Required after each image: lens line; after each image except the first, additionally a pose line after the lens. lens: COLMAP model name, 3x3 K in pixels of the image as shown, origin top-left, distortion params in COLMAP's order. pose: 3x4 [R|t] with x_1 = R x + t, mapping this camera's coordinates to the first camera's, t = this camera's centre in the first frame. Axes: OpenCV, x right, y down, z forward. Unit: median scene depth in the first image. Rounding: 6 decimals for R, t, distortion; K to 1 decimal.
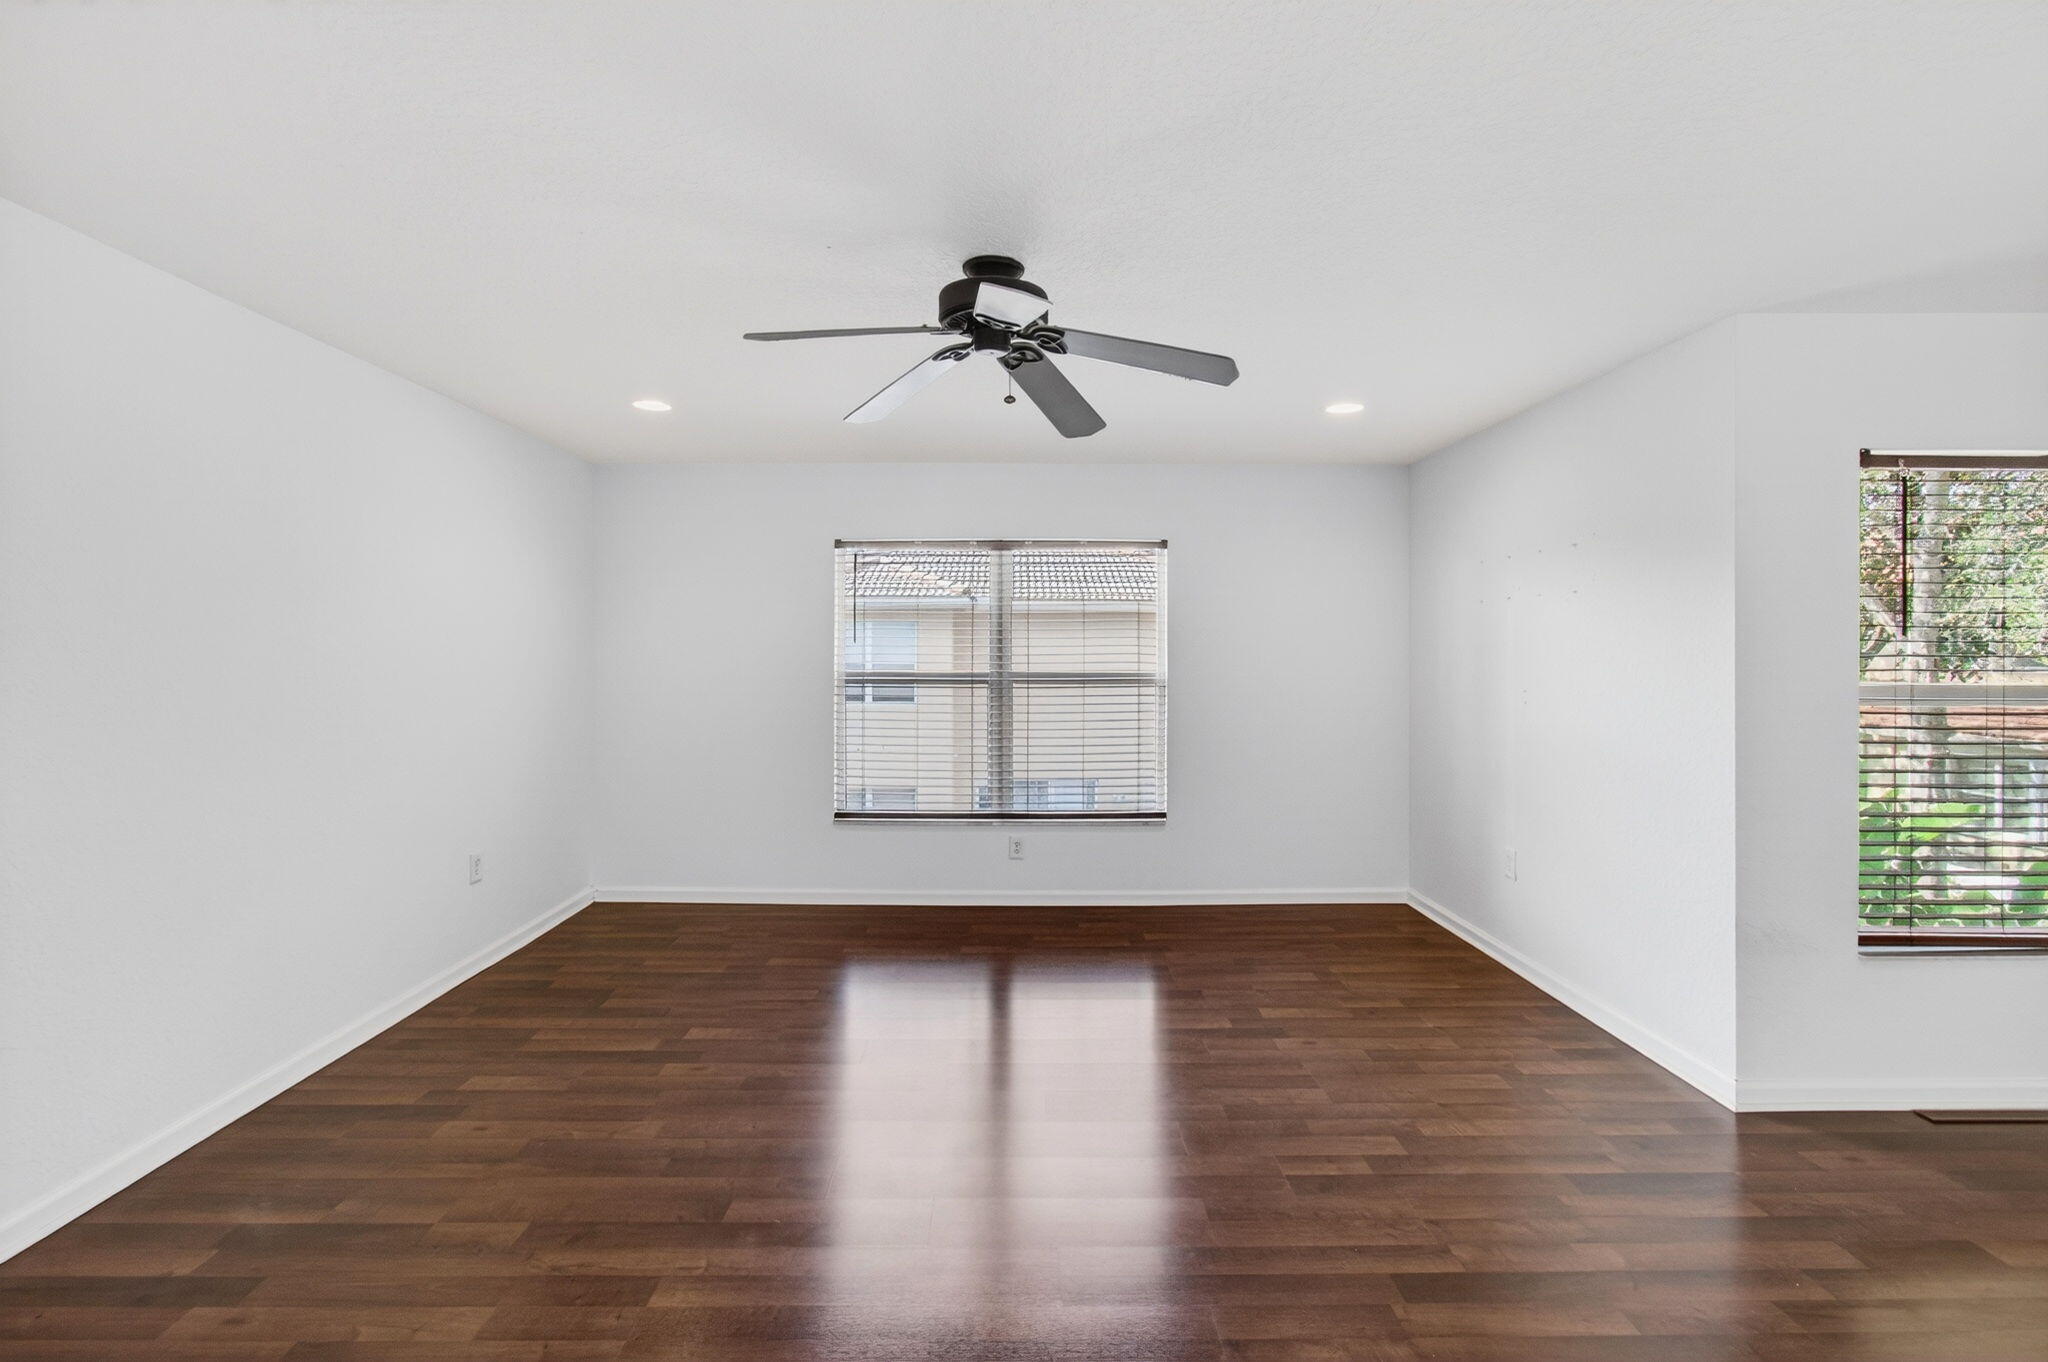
lens RADIAL K [[907.6, 0, 1016.1], [0, 907.6, 672.2], [0, 0, 1]] dist [-0.000951, 0.002849]
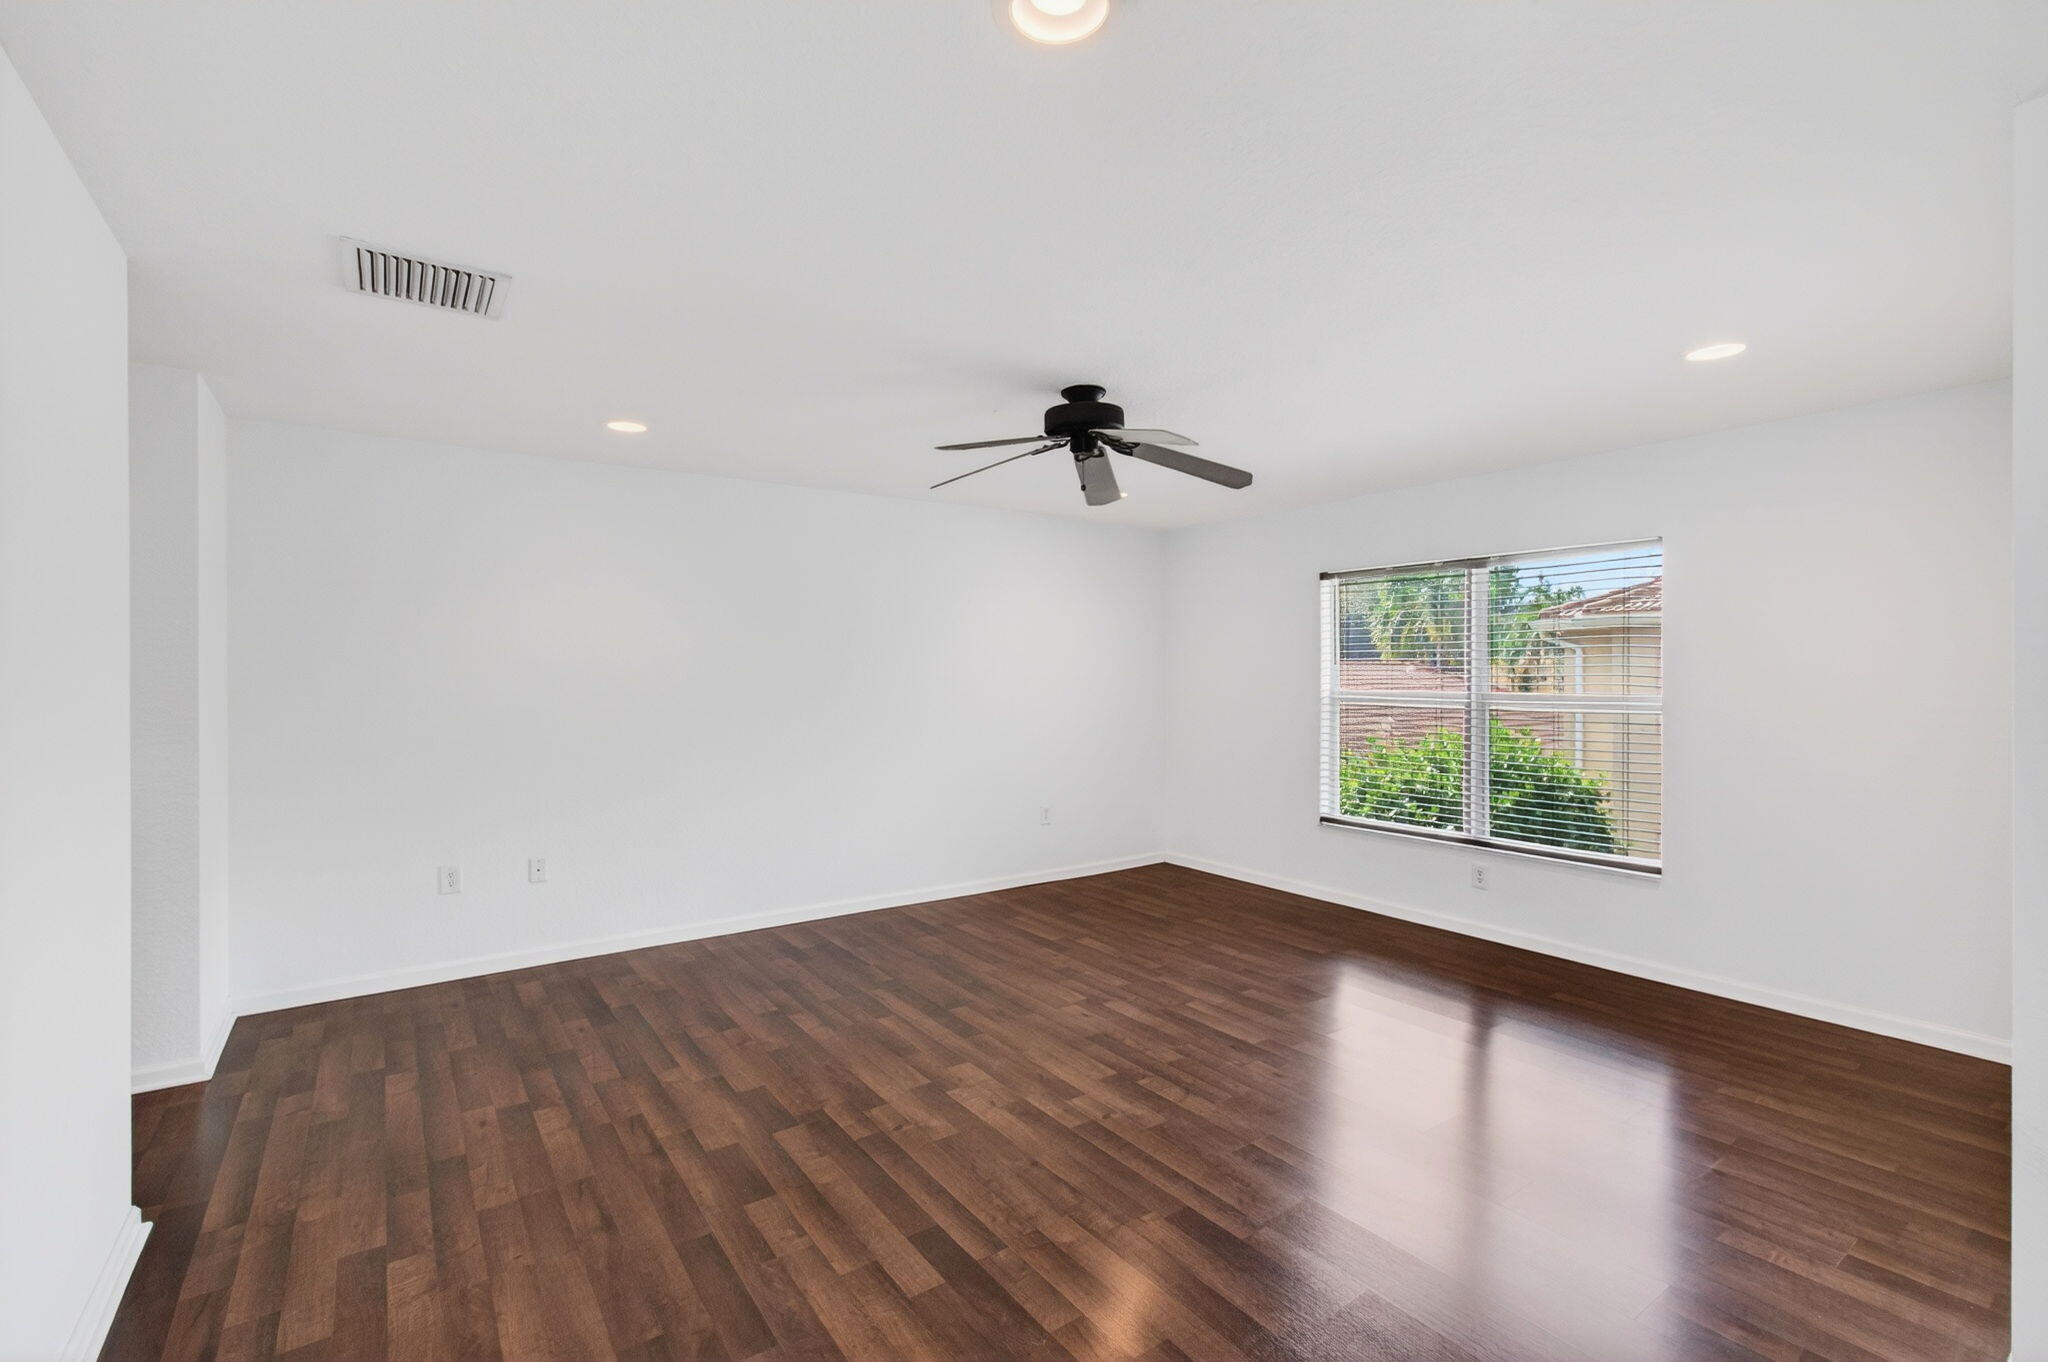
lens RADIAL K [[907.6, 0, 1017.2], [0, 907.6, 682.0], [0, 0, 1]] dist [-0.000951, 0.002849]
pose [[0.570044, 0.004884, -0.821599, 0.733089], [-0.020076, 0.999767, -0.007986, 0.005918], [0.821369, 0.021046, 0.570009, 0.089185]]
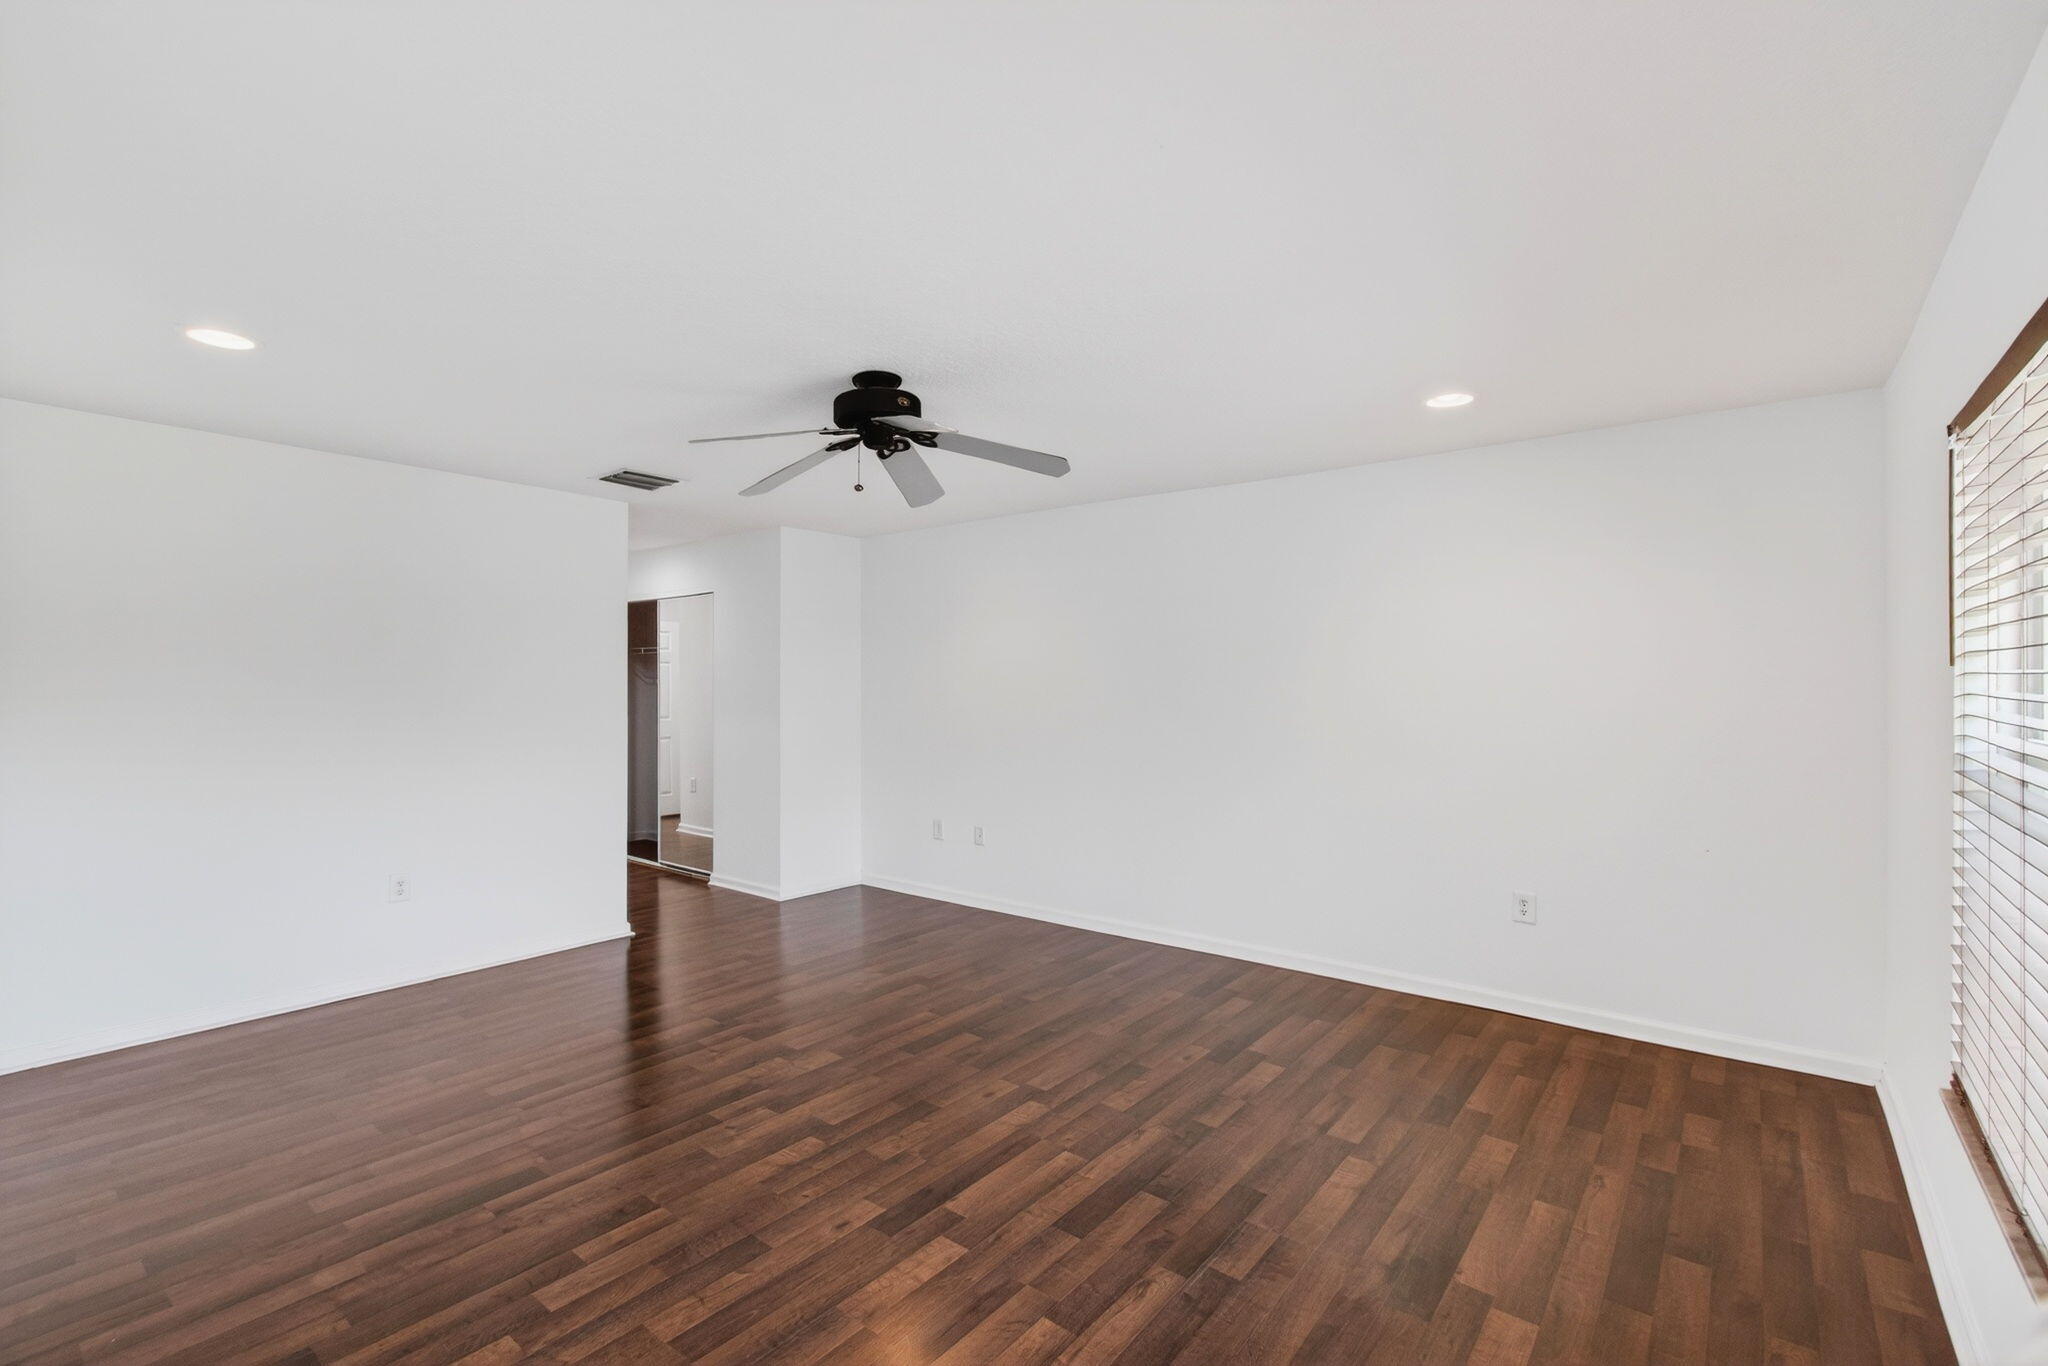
lens RADIAL K [[907.6, 0, 1010.8], [0, 907.6, 667.2], [0, 0, 1]] dist [-0.000951, 0.002849]
pose [[-0.631214, -0.018273, -0.775393, 0.595023], [-0.020612, 0.999765, -0.006781, -0.030606], [0.775335, 0.011702, -0.631442, 1.363881]]
